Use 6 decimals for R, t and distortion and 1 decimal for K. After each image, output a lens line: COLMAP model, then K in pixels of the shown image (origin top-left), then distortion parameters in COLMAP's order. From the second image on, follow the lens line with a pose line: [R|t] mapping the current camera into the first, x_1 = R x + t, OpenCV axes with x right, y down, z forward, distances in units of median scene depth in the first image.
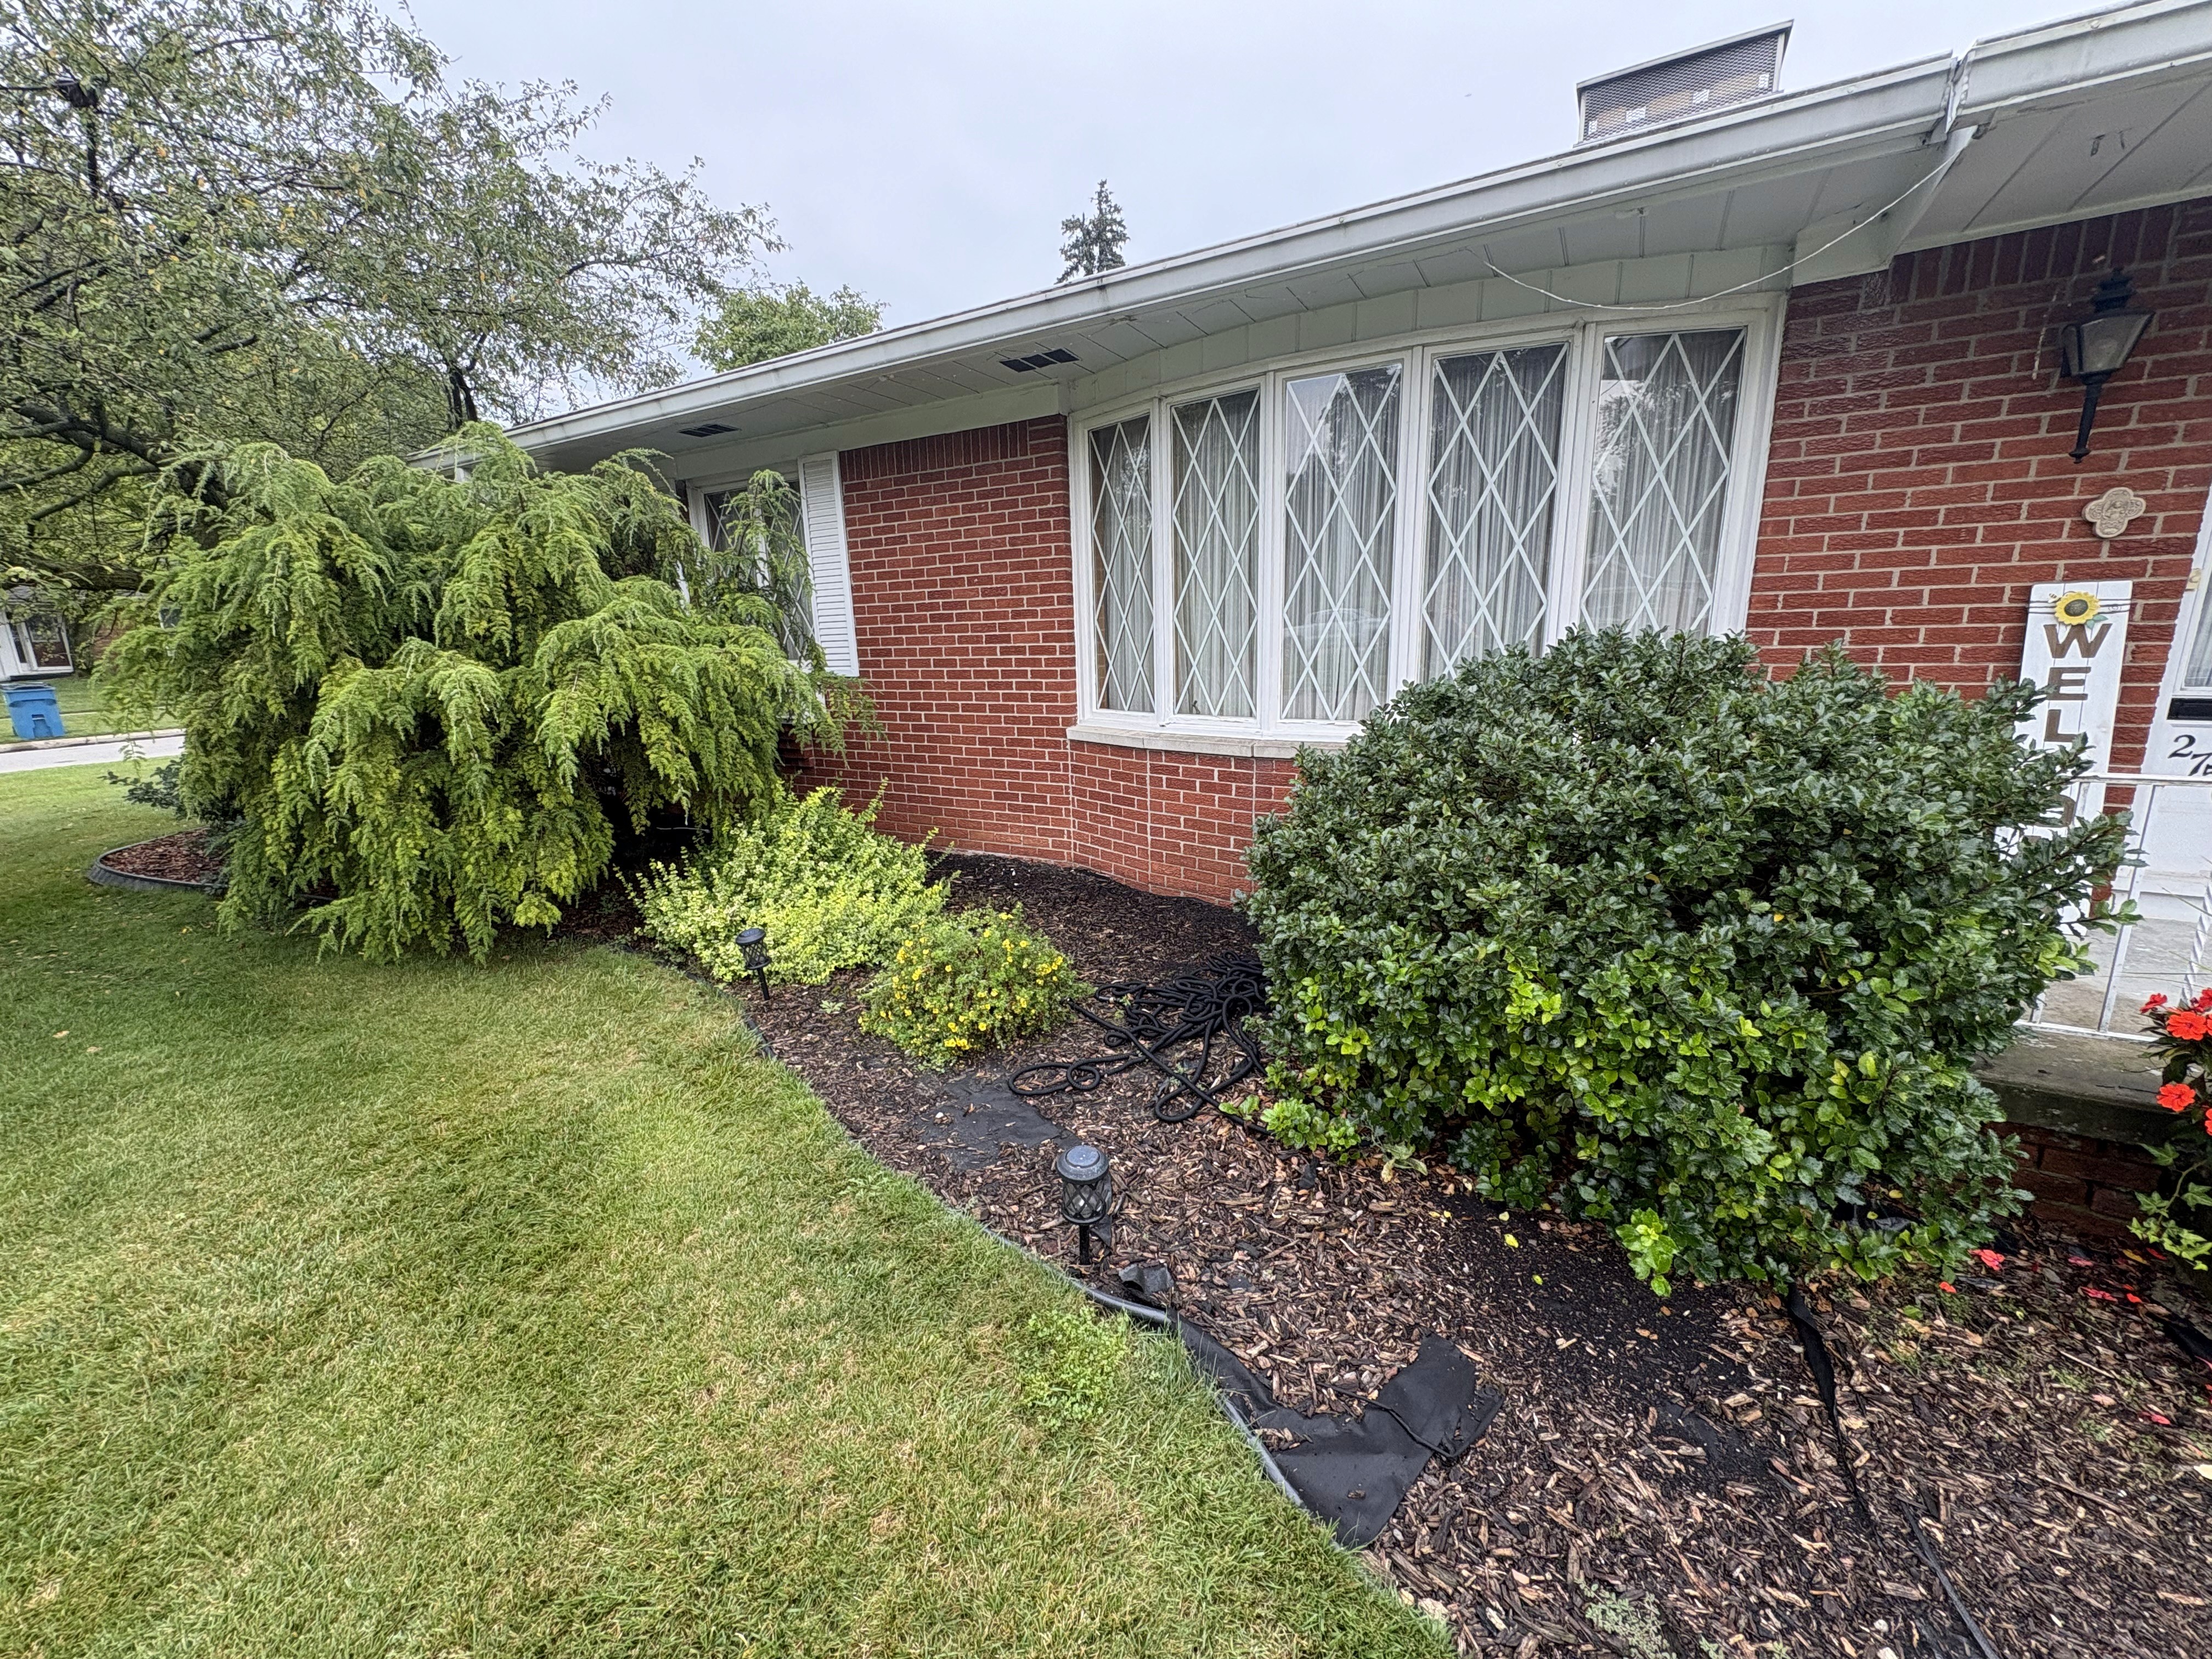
lens RADIAL K [[889.2, 0, 1103.6], [0, 889.2, 829.2], [0, 0, 1]] dist [0.000578, -0.000509]
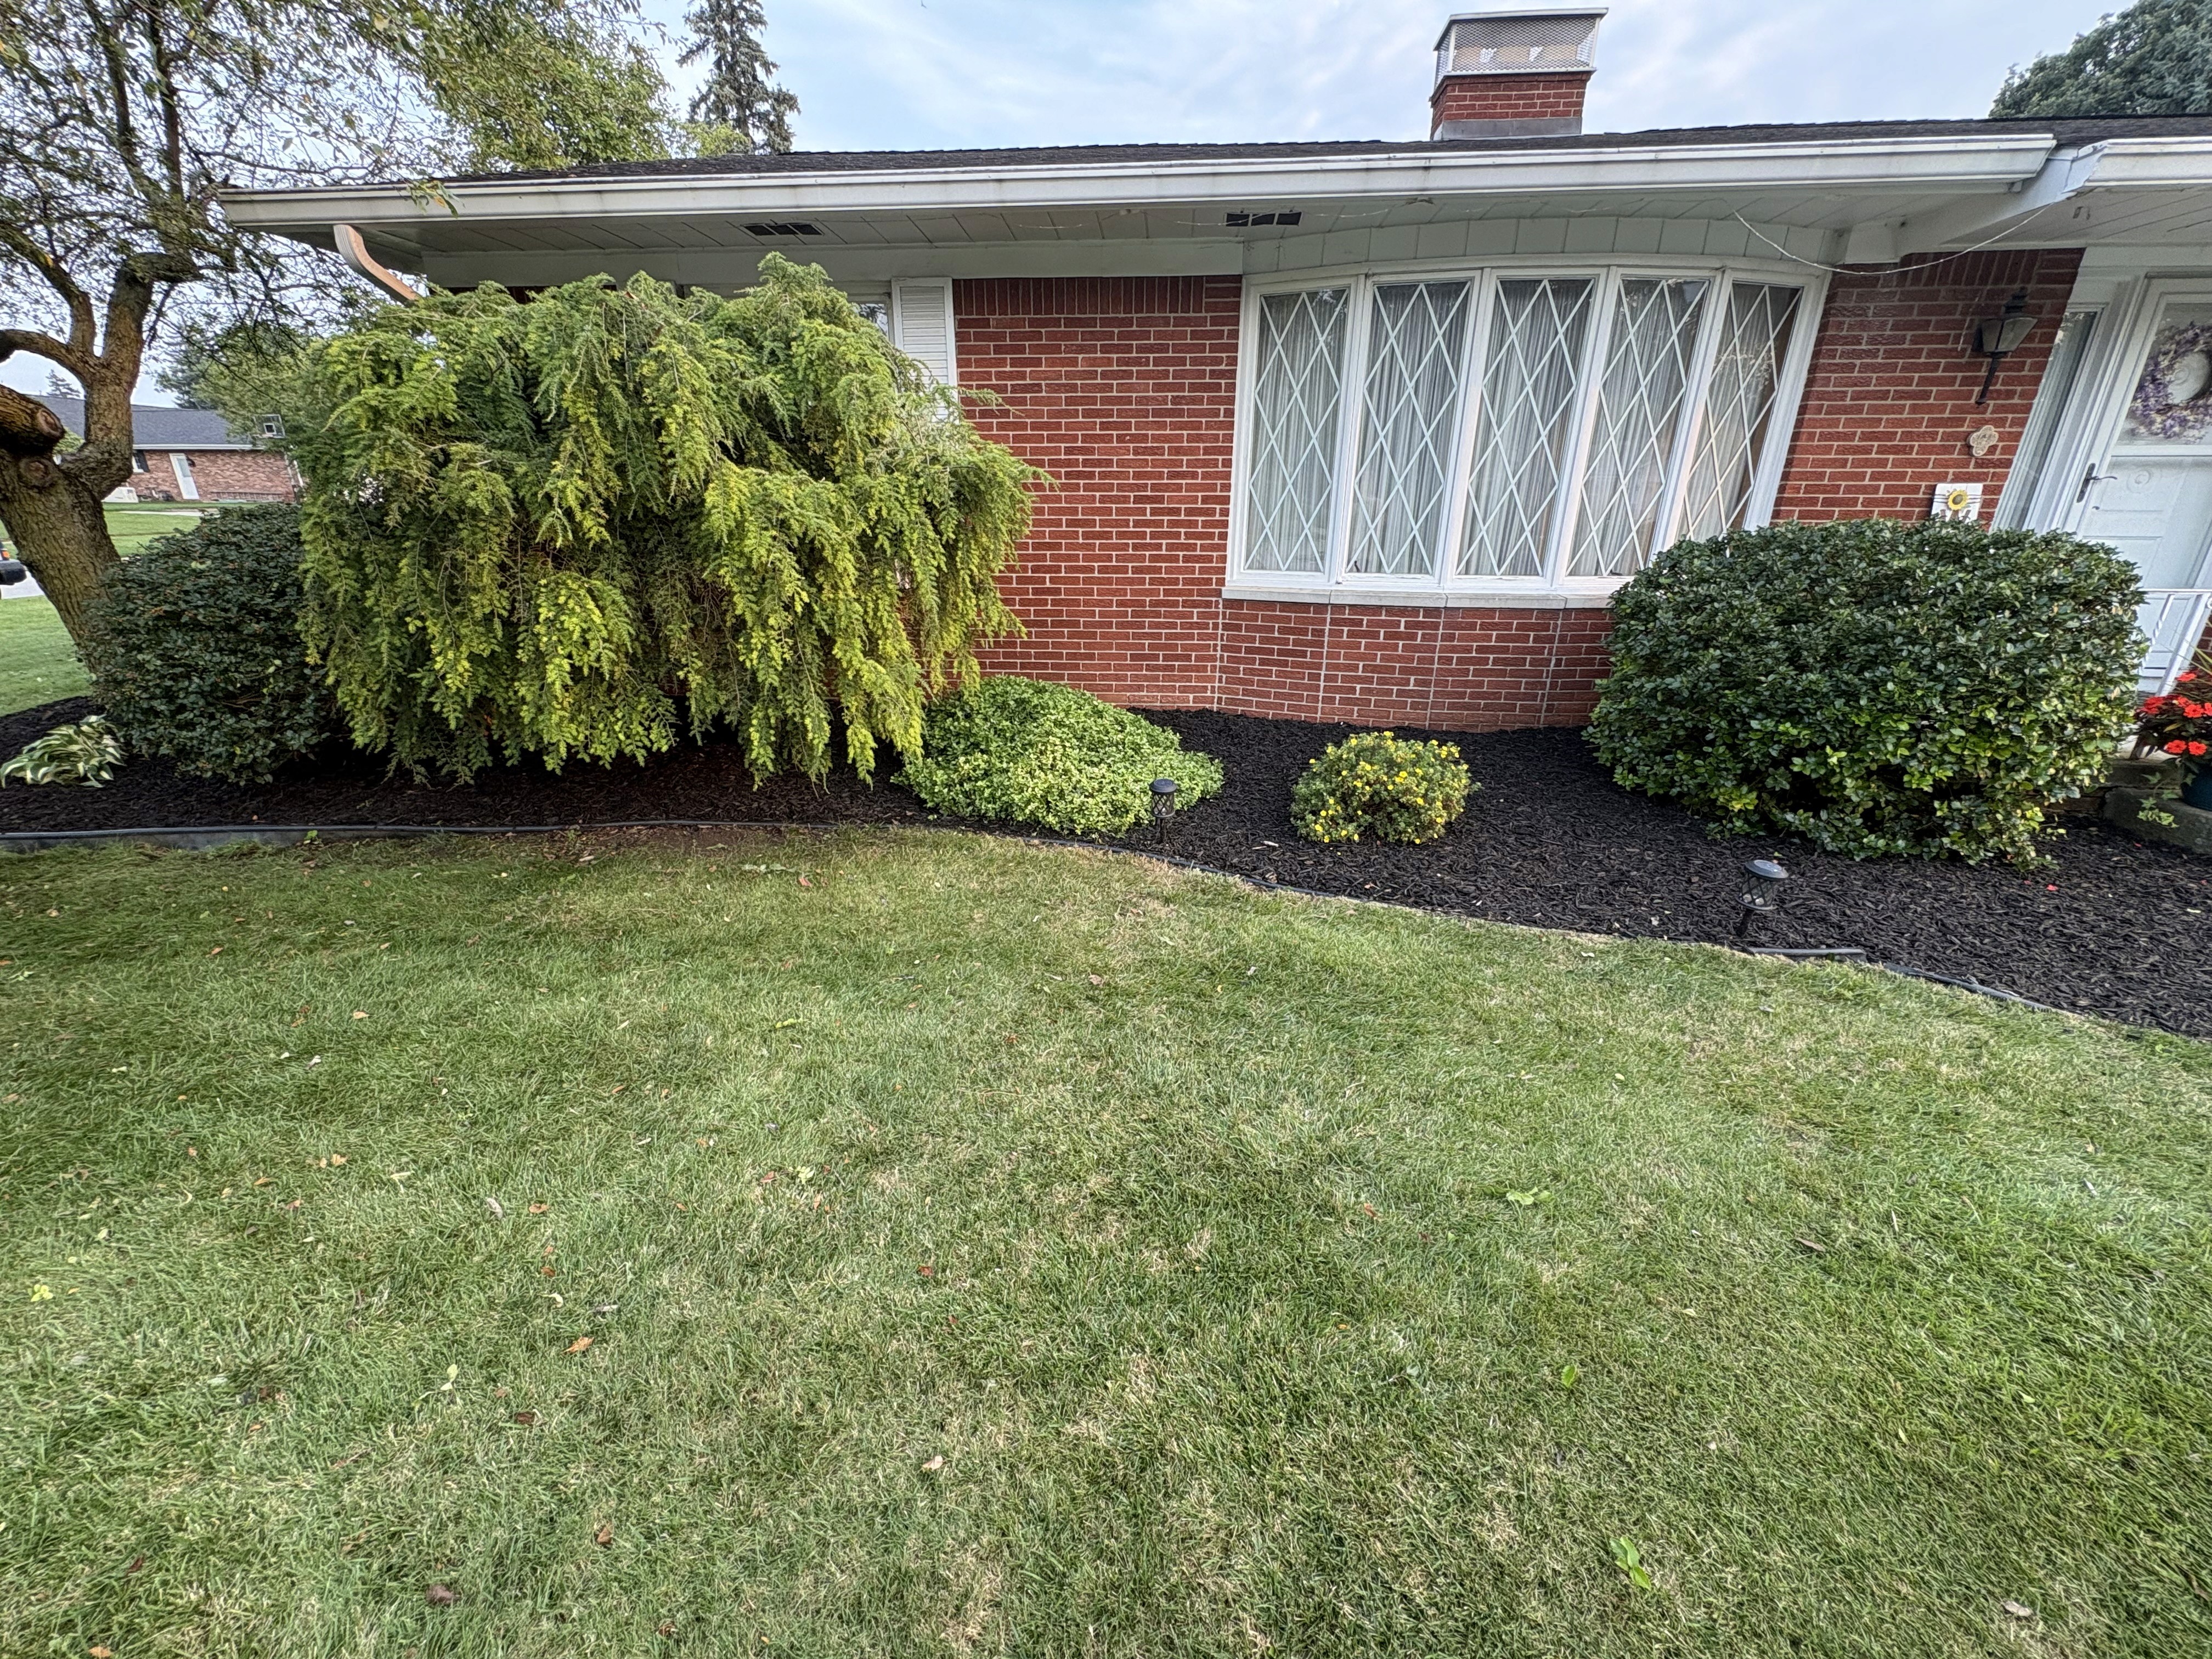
lens RADIAL K [[889.2, 0, 1098.1], [0, 889.2, 824.3], [0, 0, 1]] dist [0.000578, -0.000509]
pose [[0.902466, -0.118838, 0.414045, -0.689400], [0.066121, 0.988018, 0.139459, 0.008521], [-0.425657, -0.098480, 0.899510, 0.078411]]
